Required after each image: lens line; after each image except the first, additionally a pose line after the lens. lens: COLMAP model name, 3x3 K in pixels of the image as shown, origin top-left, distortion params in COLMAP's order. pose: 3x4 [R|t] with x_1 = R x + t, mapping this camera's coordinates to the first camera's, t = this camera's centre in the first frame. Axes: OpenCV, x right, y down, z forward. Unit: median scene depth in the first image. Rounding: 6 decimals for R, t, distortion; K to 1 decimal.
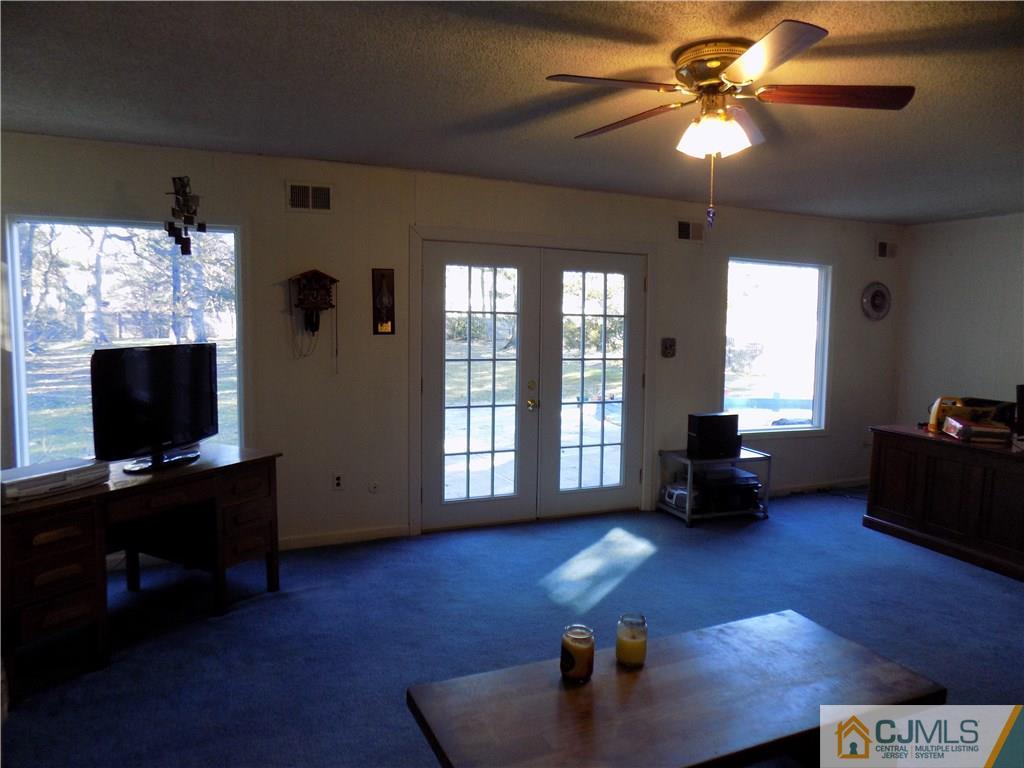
lens RADIAL K [[701.7, 0, 502.3], [0, 701.7, 385.1], [0, 0, 1]] dist [-0.063792, 0.056988]
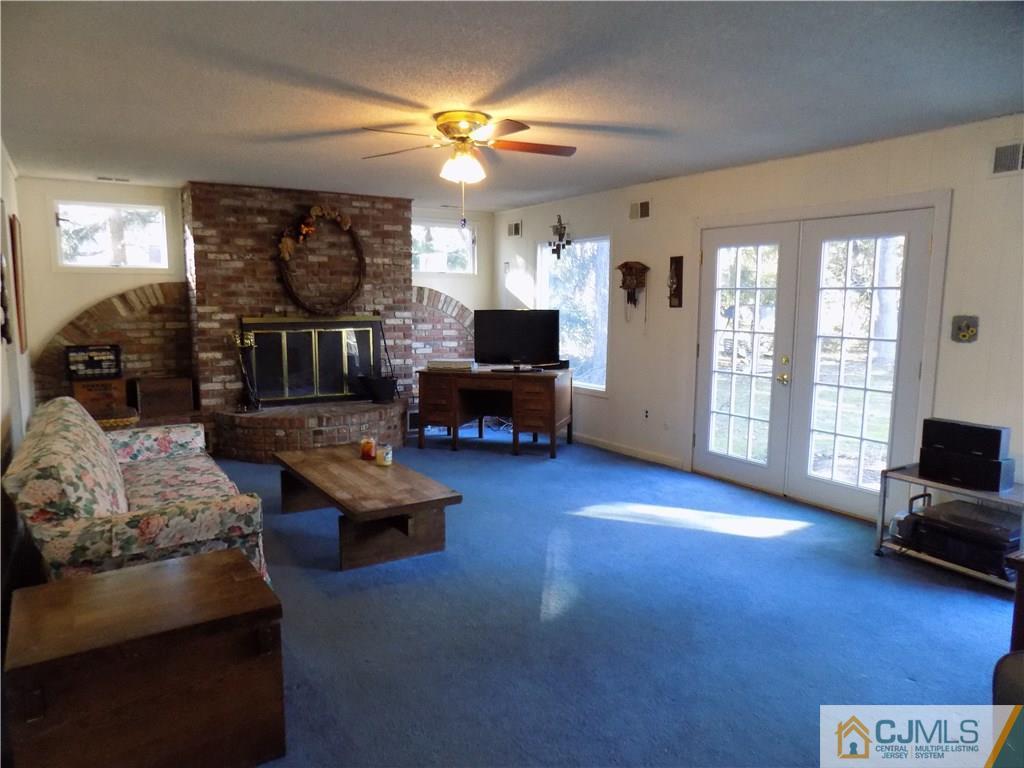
lens RADIAL K [[701.7, 0, 500.9], [0, 701.7, 383.6], [0, 0, 1]] dist [-0.063792, 0.056988]
pose [[0.142337, 0.107000, -0.984018, 1.048246], [-0.088166, 0.991559, 0.095067, -0.026768], [0.985884, 0.073225, 0.150569, 0.492150]]
